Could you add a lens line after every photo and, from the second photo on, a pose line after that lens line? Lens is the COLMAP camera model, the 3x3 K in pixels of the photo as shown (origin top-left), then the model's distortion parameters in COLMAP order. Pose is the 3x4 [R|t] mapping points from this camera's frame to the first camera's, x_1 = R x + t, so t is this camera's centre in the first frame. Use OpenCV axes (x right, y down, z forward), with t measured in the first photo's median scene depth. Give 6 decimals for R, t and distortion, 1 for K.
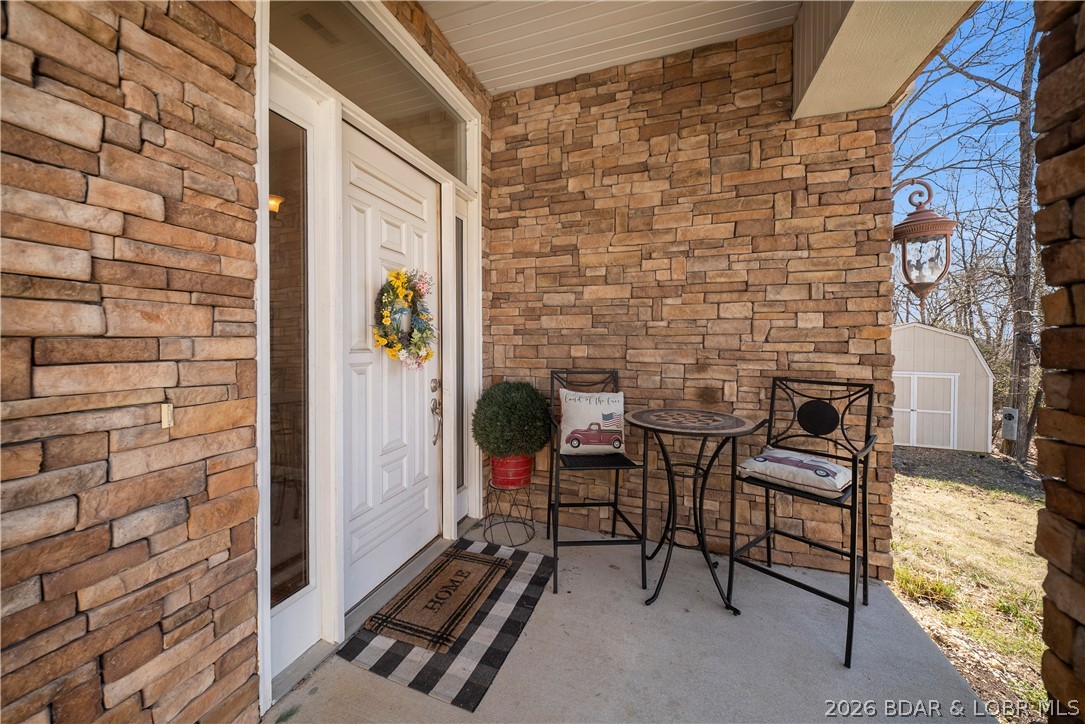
lens RADIAL K [[385.6, 0, 535.3], [0, 385.6, 335.3], [0, 0, 1]] dist [-0.001147, -0.002426]
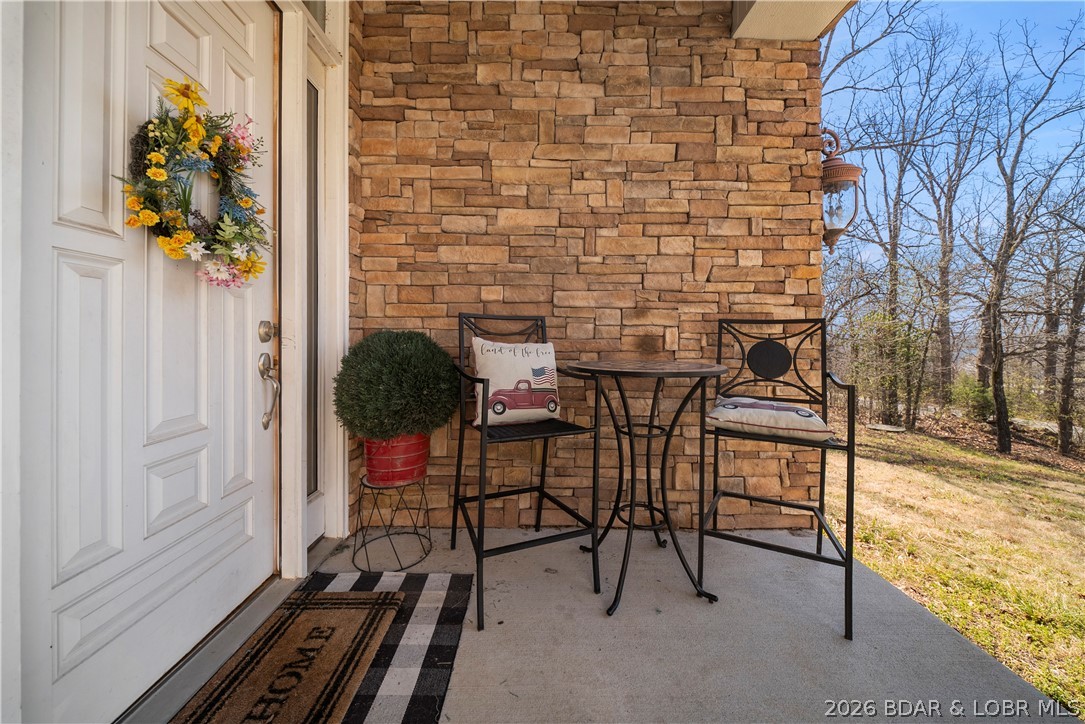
lens RADIAL K [[385.6, 0, 531.3], [0, 385.6, 337.5], [0, 0, 1]] dist [-0.001147, -0.002426]
pose [[0.939753, 0.005845, 0.341804, -0.082350], [-0.007808, 0.999960, 0.004367, 0.144779], [-0.341765, -0.006773, 0.939761, 0.308677]]
